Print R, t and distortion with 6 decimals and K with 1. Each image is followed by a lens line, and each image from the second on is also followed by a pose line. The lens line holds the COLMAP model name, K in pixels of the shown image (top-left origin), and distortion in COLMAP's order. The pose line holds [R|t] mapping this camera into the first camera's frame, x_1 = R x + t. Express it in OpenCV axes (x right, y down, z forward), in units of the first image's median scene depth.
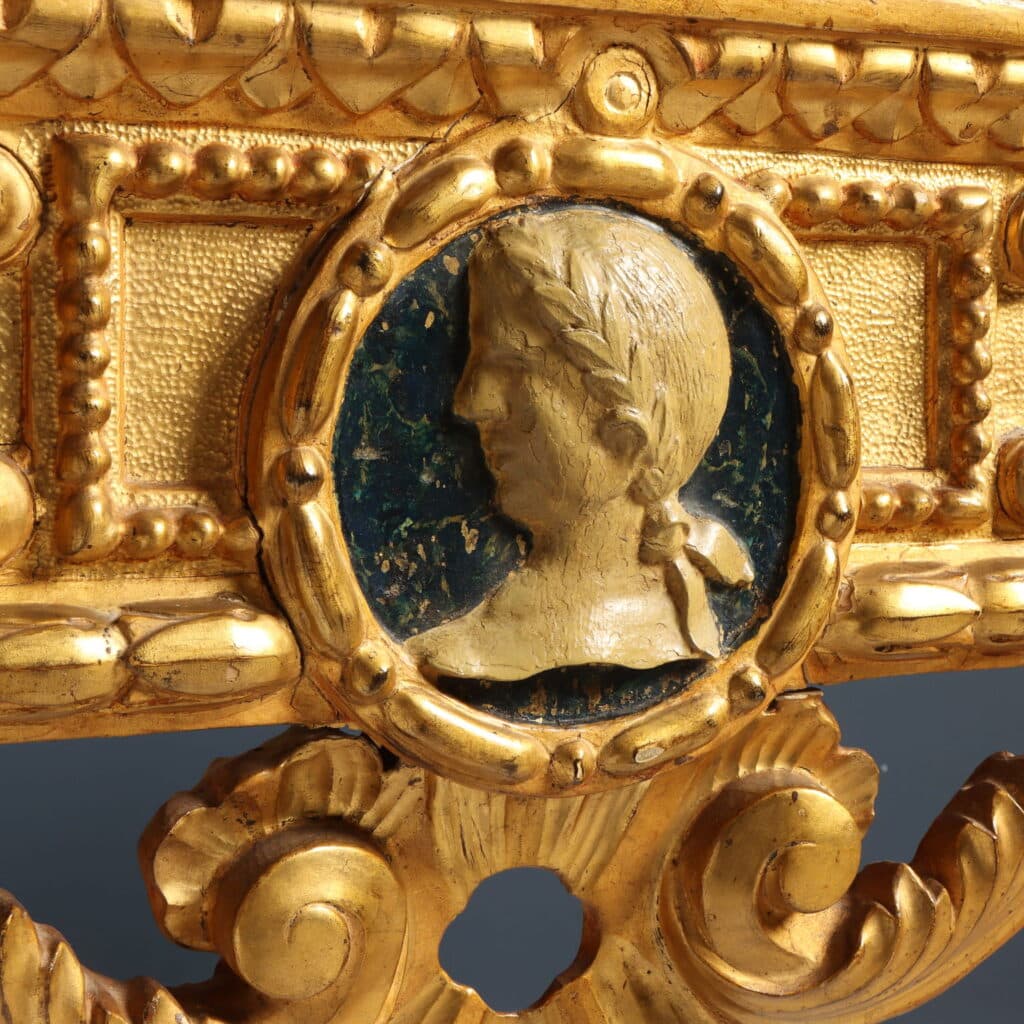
lens RADIAL K [[1948.2, 0, 512.0], [0, 1948.2, 512.0], [0, 0, 1]] dist [0.043616, 0.017903]
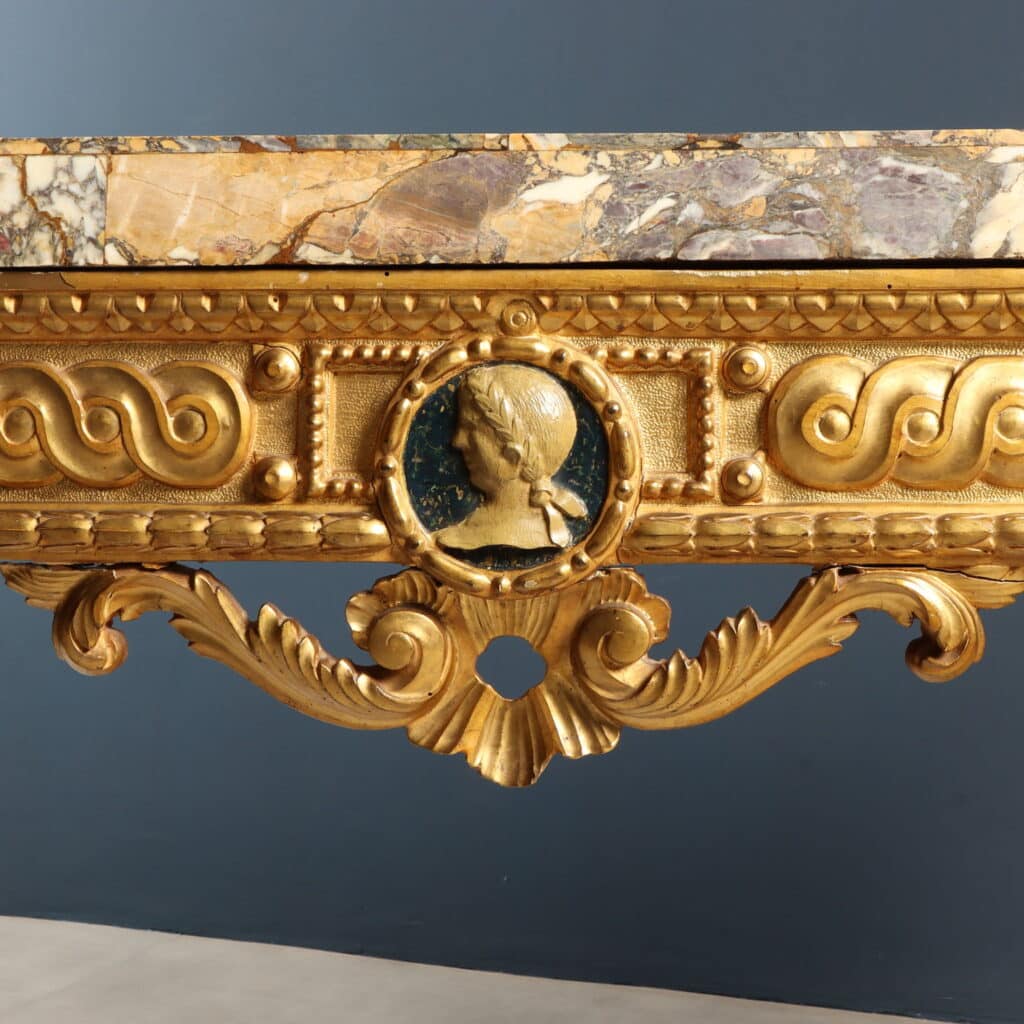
lens RADIAL K [[1948.2, 0, 512.0], [0, 1948.2, 512.0], [0, 0, 1]] dist [0.043616, 0.017903]
pose [[0.889190, 0.023522, -0.456934, 1.209791], [-0.034562, 0.999277, -0.015818, 0.075305], [0.456231, 0.029858, 0.889360, -1.242404]]
